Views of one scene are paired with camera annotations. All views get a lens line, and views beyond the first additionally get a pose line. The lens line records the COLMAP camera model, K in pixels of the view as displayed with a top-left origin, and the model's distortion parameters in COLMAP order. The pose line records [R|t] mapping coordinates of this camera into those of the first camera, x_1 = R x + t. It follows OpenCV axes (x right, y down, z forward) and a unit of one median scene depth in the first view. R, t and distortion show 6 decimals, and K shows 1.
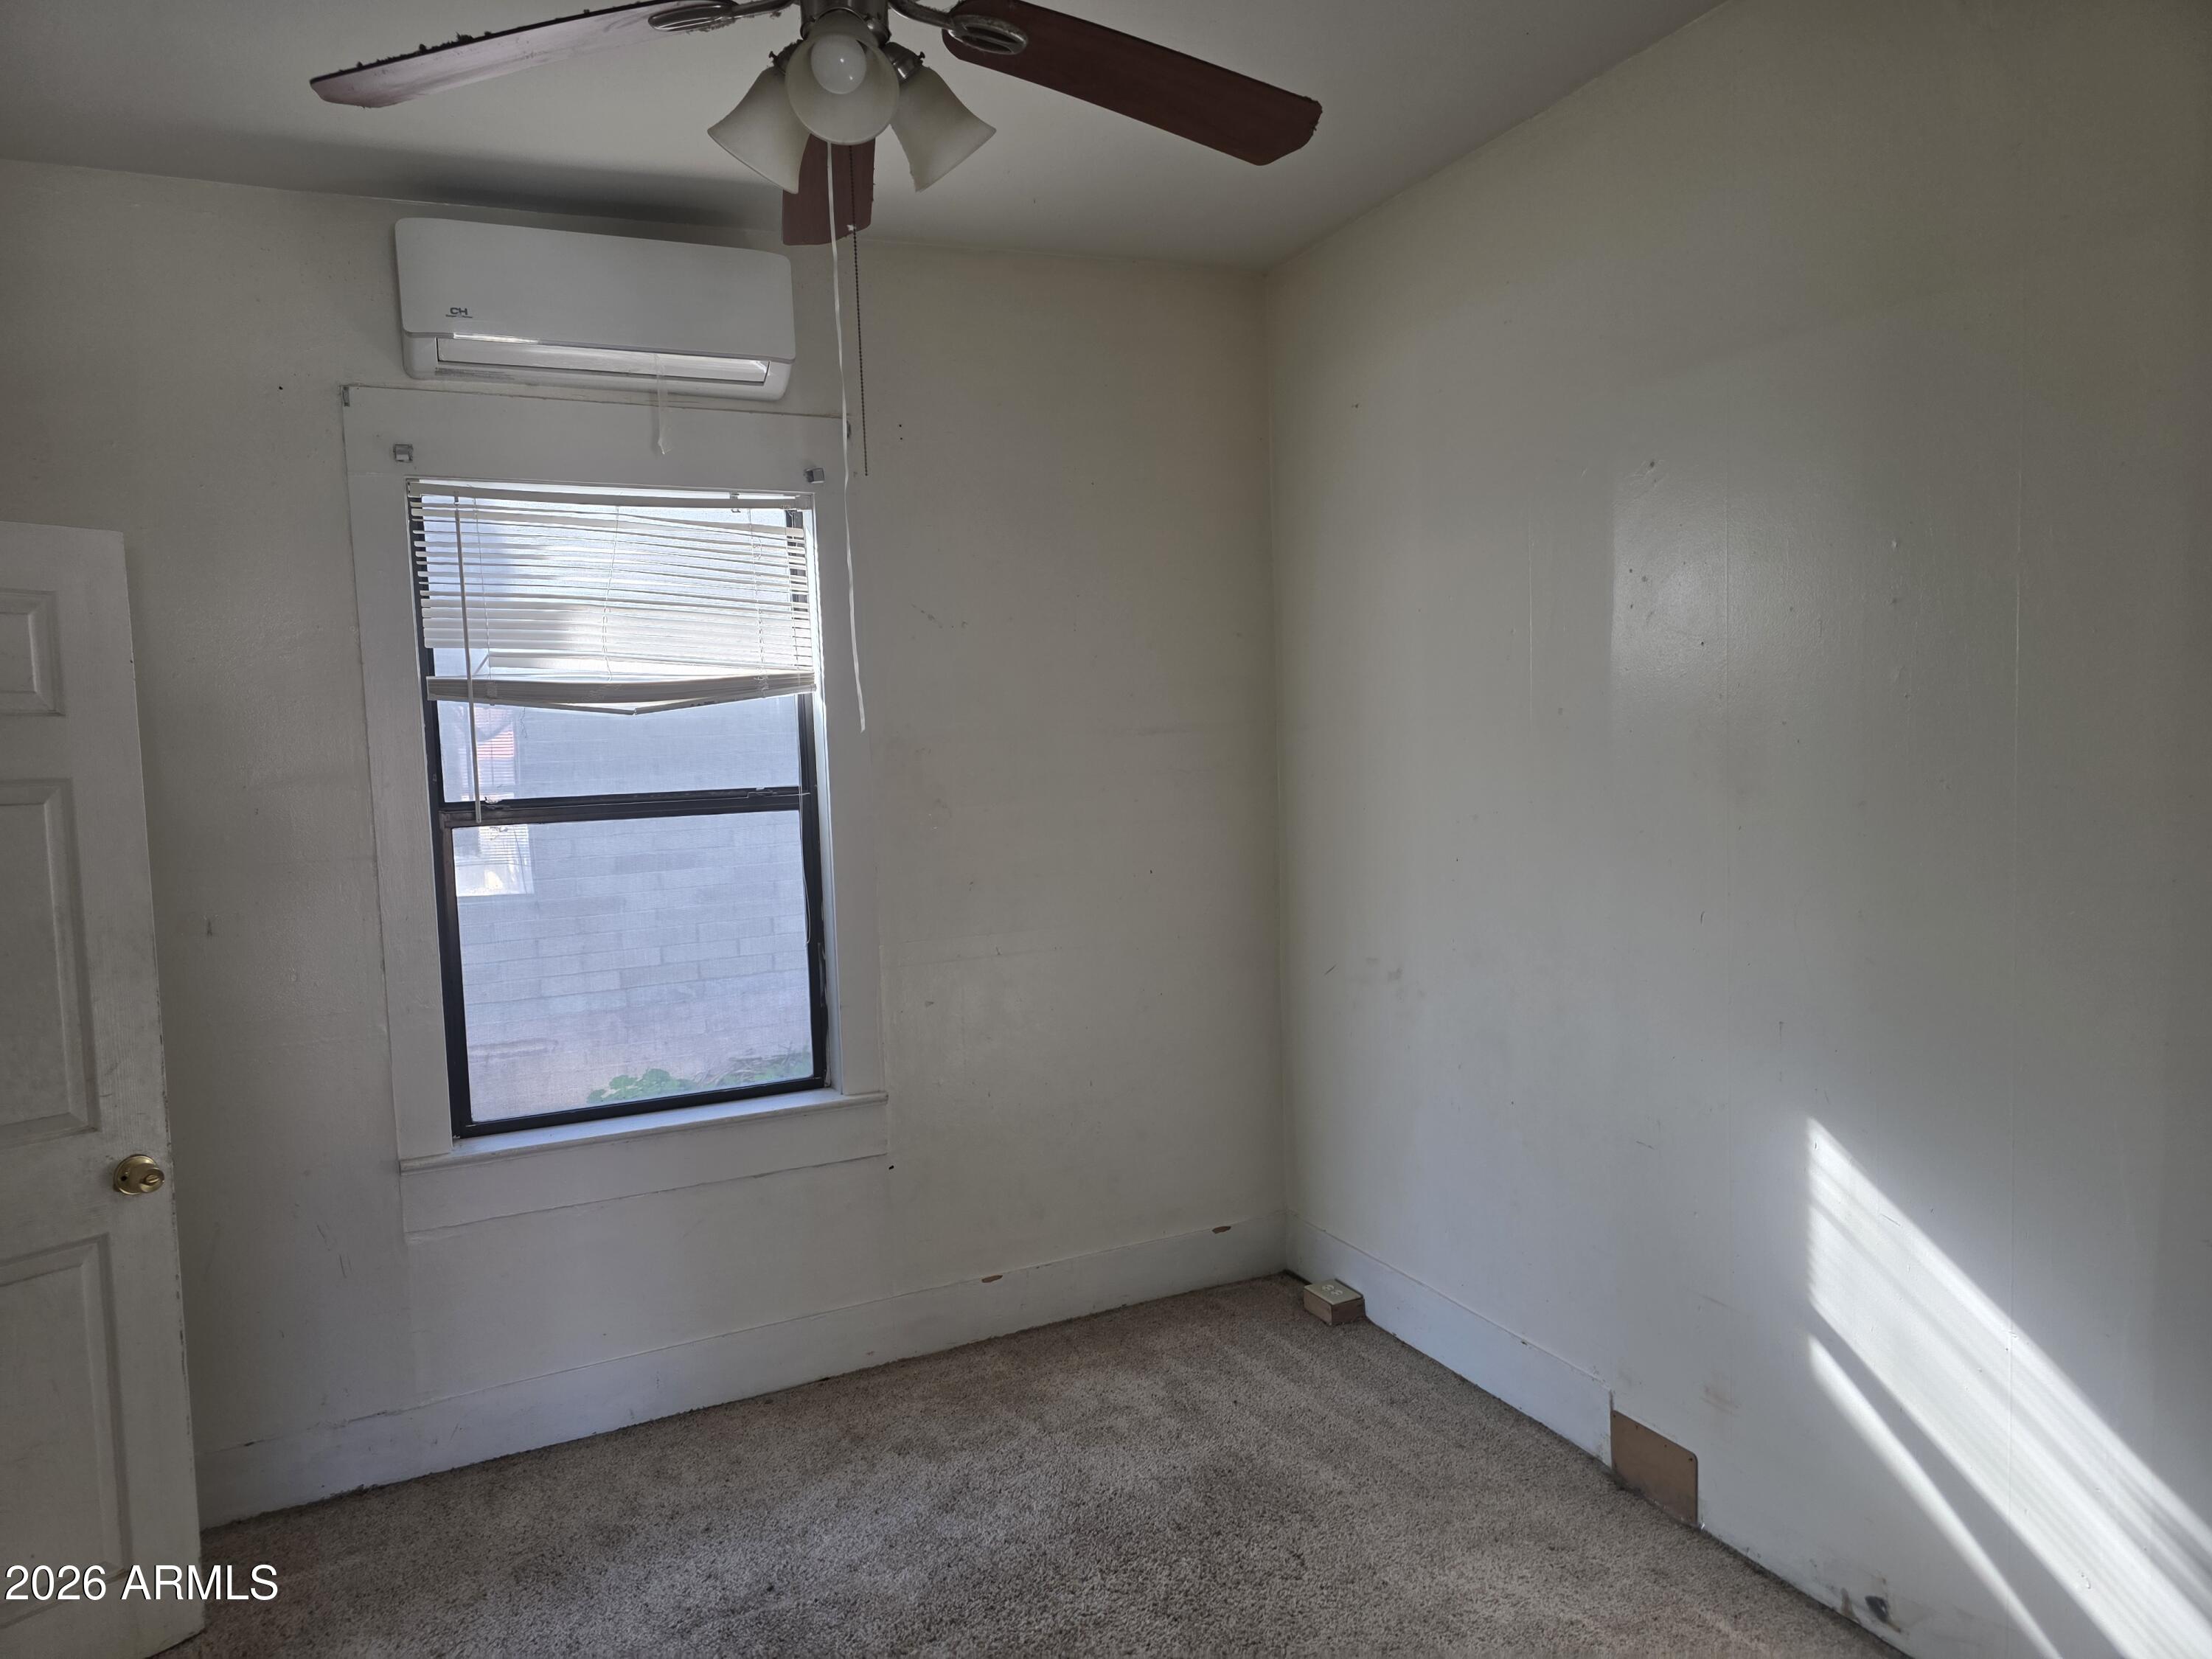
lens RADIAL K [[1495.9, 0, 1106.0], [0, 1495.9, 829.5], [0, 0, 1]] dist [0.088613, -0.068941]
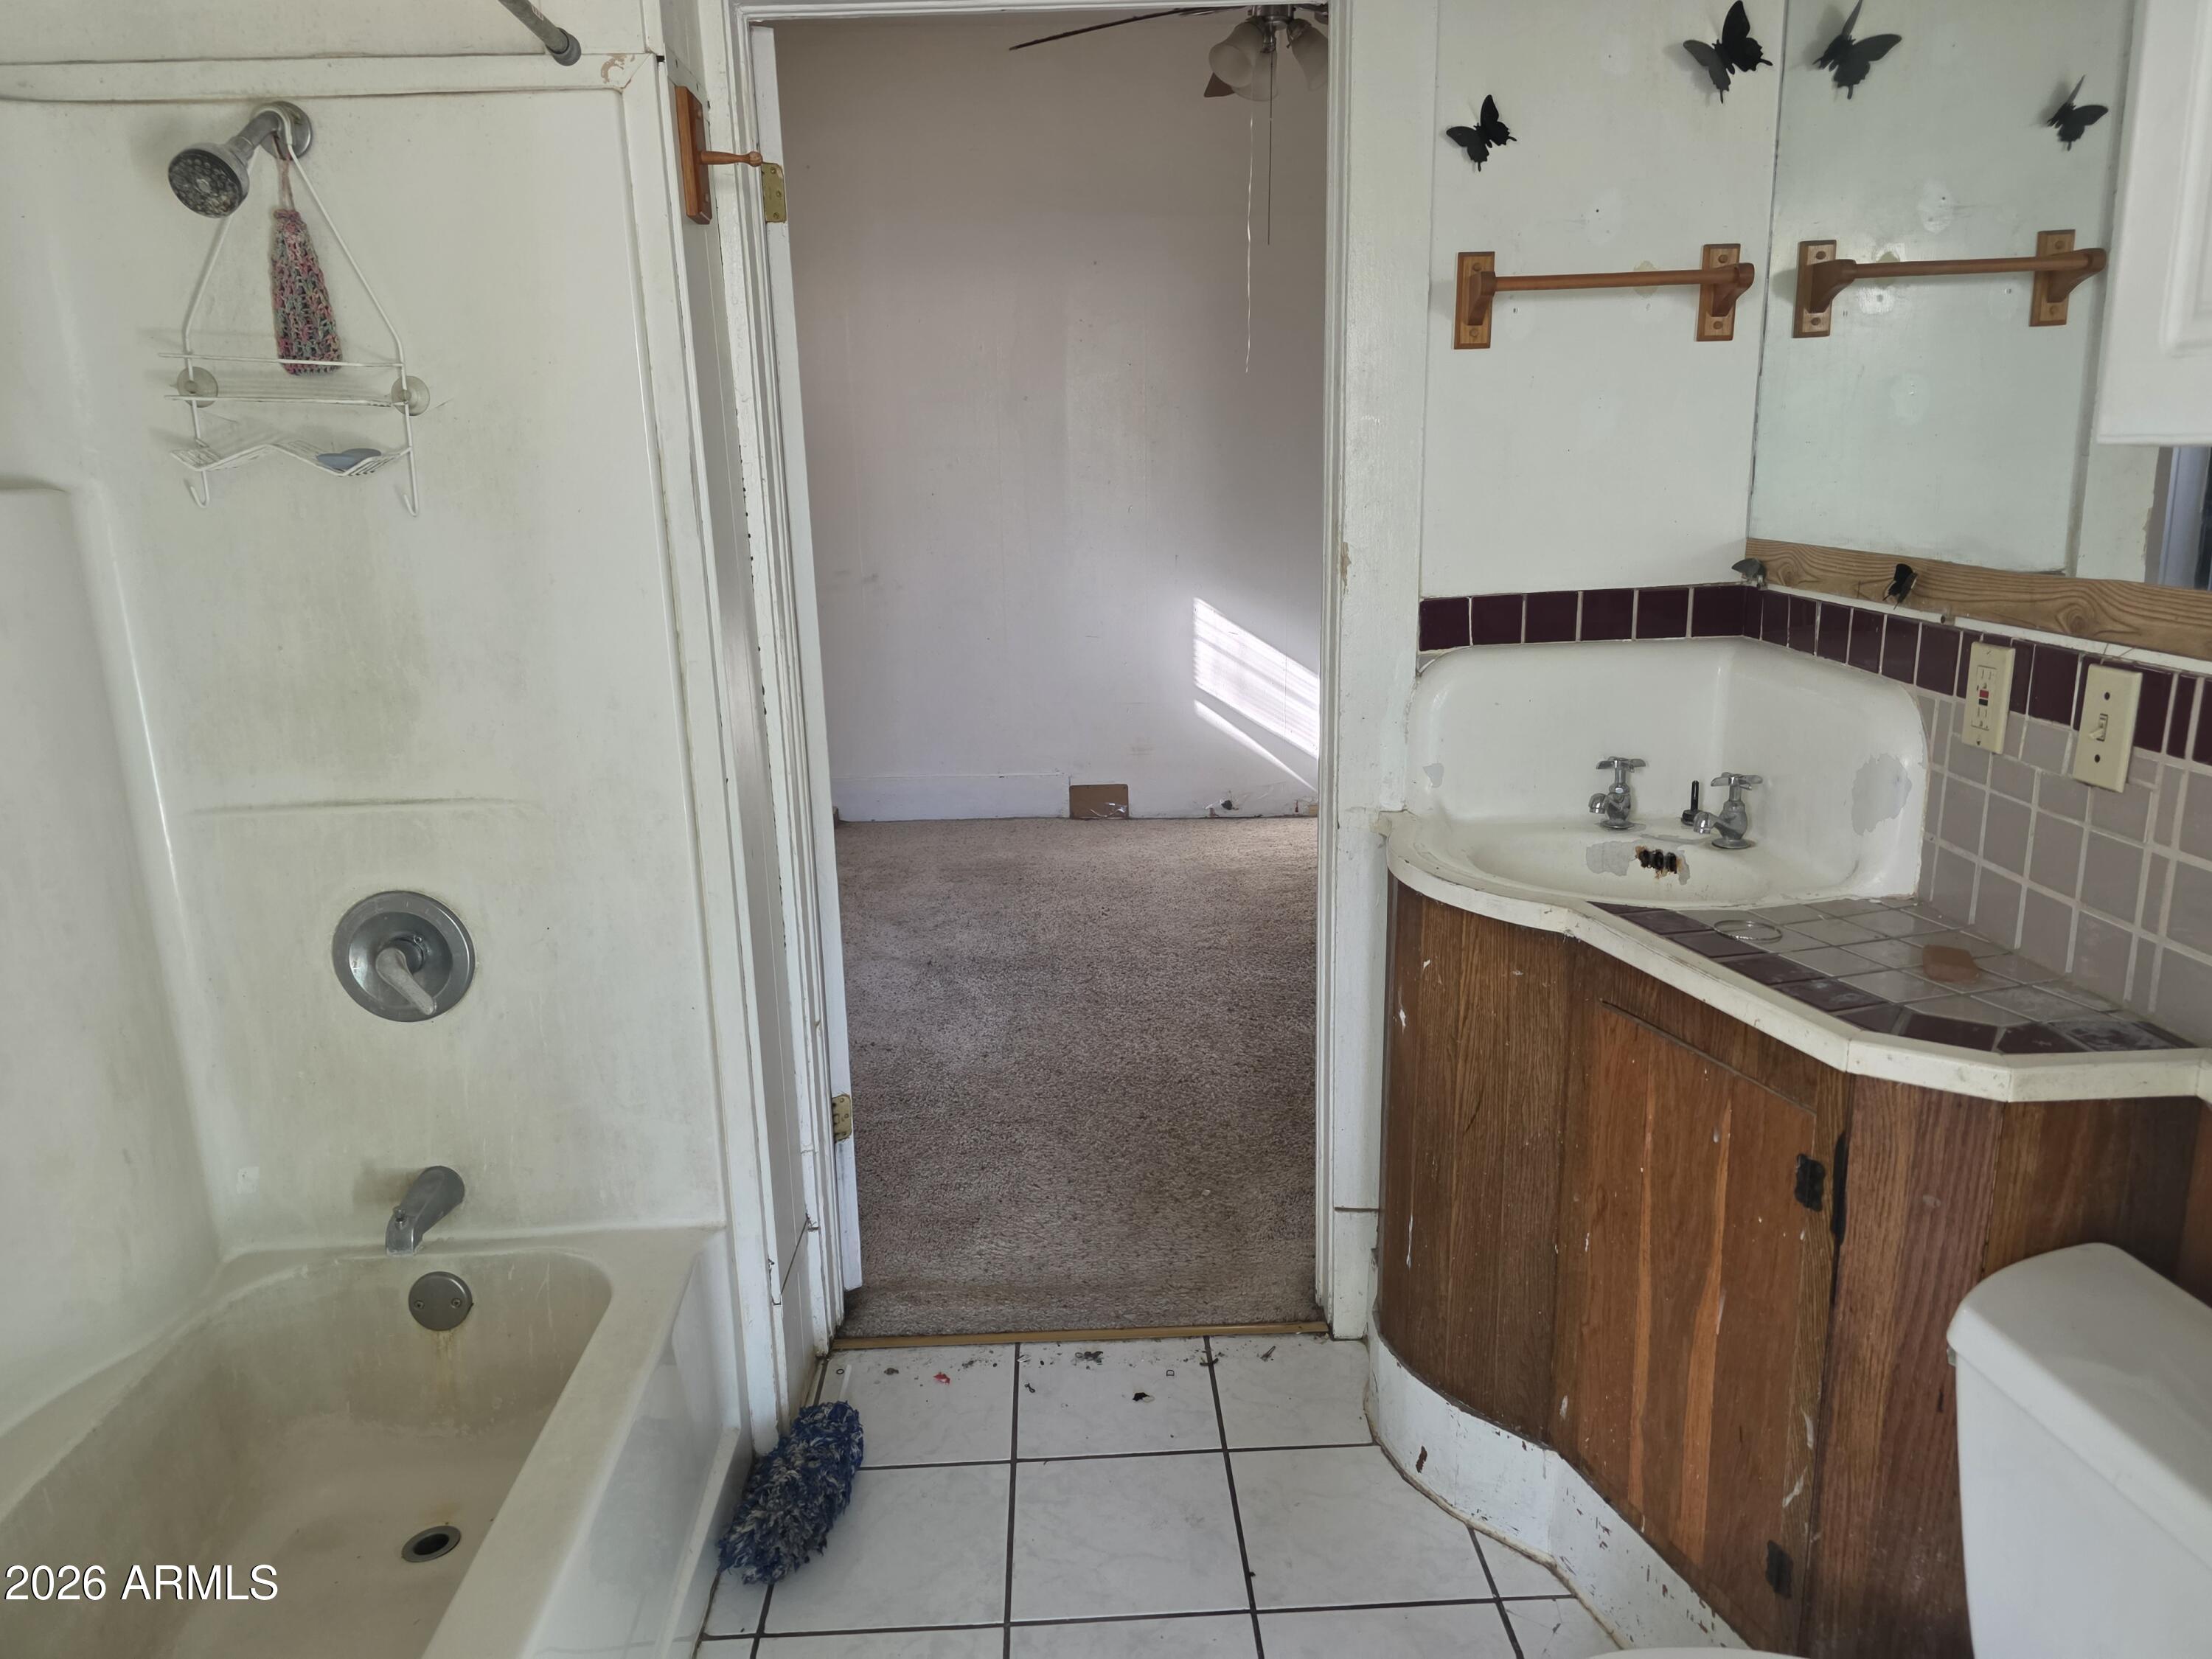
lens RADIAL K [[1495.9, 0, 1106.0], [0, 1495.9, 829.5], [0, 0, 1]] dist [0.088613, -0.068941]
pose [[0.406746, -0.204645, 0.890325, -1.504045], [0.057436, 0.978387, 0.198646, 0.078224], [-0.911734, -0.029662, 0.409709, 0.225851]]
